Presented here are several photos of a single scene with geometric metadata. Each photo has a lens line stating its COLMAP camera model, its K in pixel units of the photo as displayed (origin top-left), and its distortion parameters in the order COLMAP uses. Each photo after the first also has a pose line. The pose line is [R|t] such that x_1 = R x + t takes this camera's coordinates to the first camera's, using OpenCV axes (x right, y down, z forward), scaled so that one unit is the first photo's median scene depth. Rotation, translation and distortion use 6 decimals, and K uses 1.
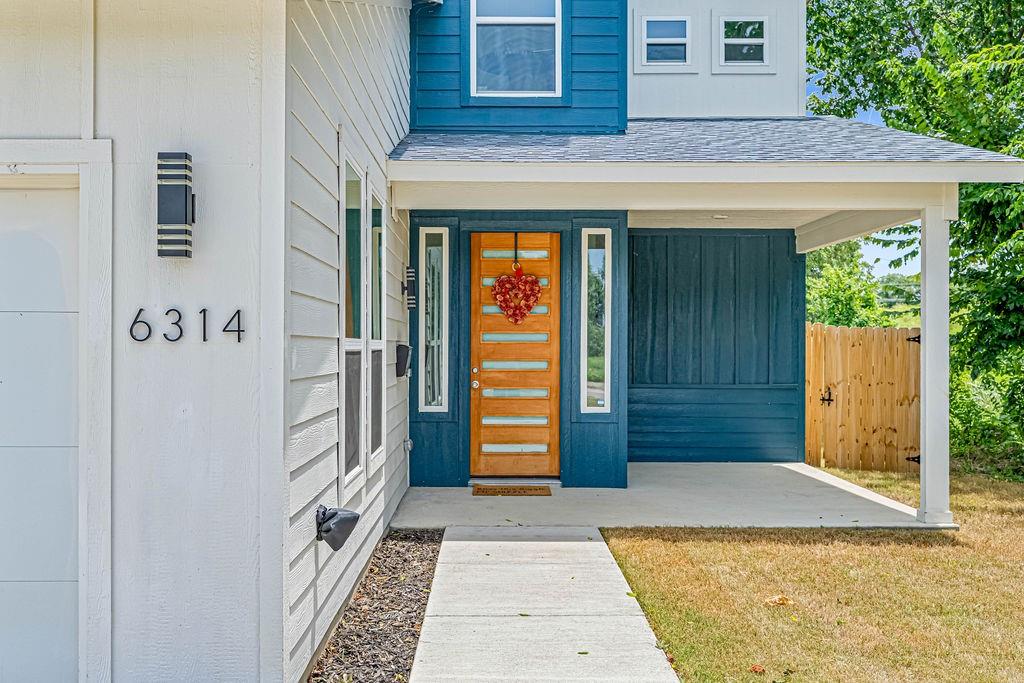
lens RADIAL K [[1044.1, 0, 512.0], [0, 1044.1, 341.5], [0, 0, 1]] dist [-0.160546, -0.000835]
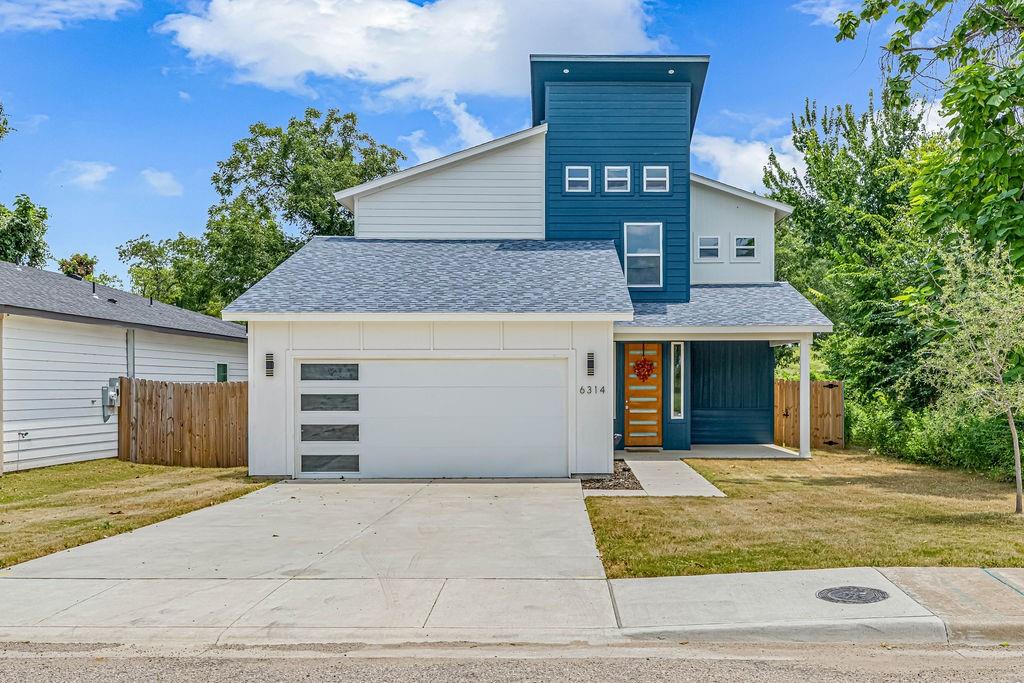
lens RADIAL K [[1530.0, 0, 512.0], [0, 1530.0, 341.5], [0, 0, 1]] dist [-0.228650, -0.002770]
pose [[0.999847, -0.005138, -0.016711, -0.231868], [0.004821, 0.999808, -0.018981, -0.043272], [0.016805, 0.018897, 0.999680, -2.427430]]
